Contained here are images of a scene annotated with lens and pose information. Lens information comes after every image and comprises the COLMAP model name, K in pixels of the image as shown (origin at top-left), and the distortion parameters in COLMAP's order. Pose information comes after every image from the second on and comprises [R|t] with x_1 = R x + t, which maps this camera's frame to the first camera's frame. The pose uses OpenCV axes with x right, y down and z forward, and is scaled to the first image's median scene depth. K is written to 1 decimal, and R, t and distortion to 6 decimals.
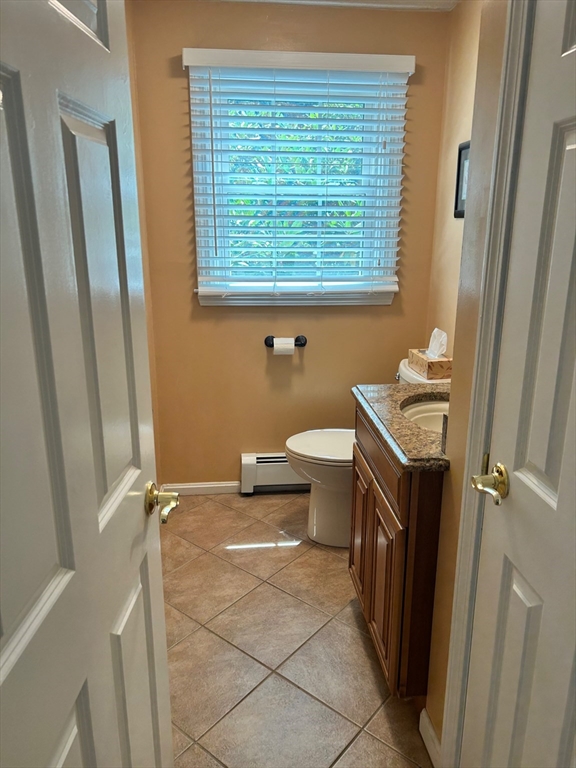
lens RADIAL K [[576.2, 0, 289.6], [0, 576.2, 379.8], [0, 0, 1]] dist [0.034950, -0.051371]
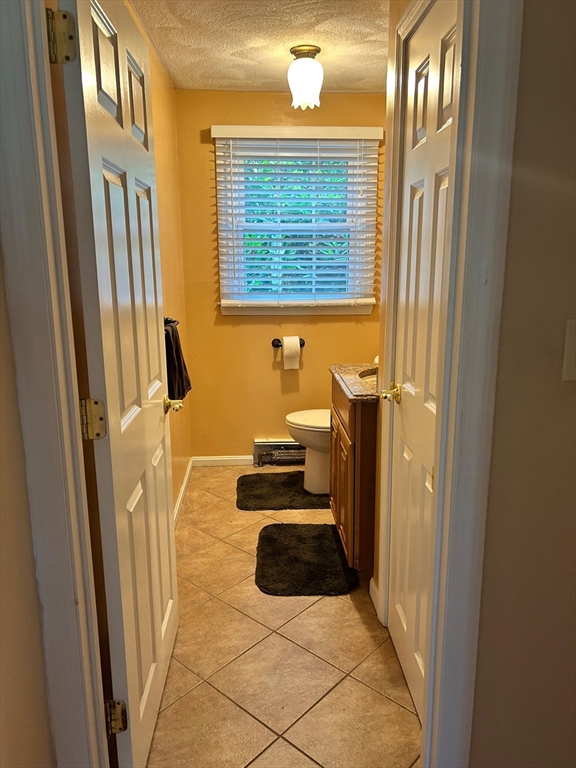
lens RADIAL K [[576.2, 0, 287.8], [0, 576.2, 386.5], [0, 0, 1]] dist [0.034950, -0.051371]
pose [[0.998915, 0.001544, -0.046544, 0.057987], [-0.004138, 0.998440, -0.055675, 0.113750], [0.046386, 0.055807, 0.997364, -0.306295]]
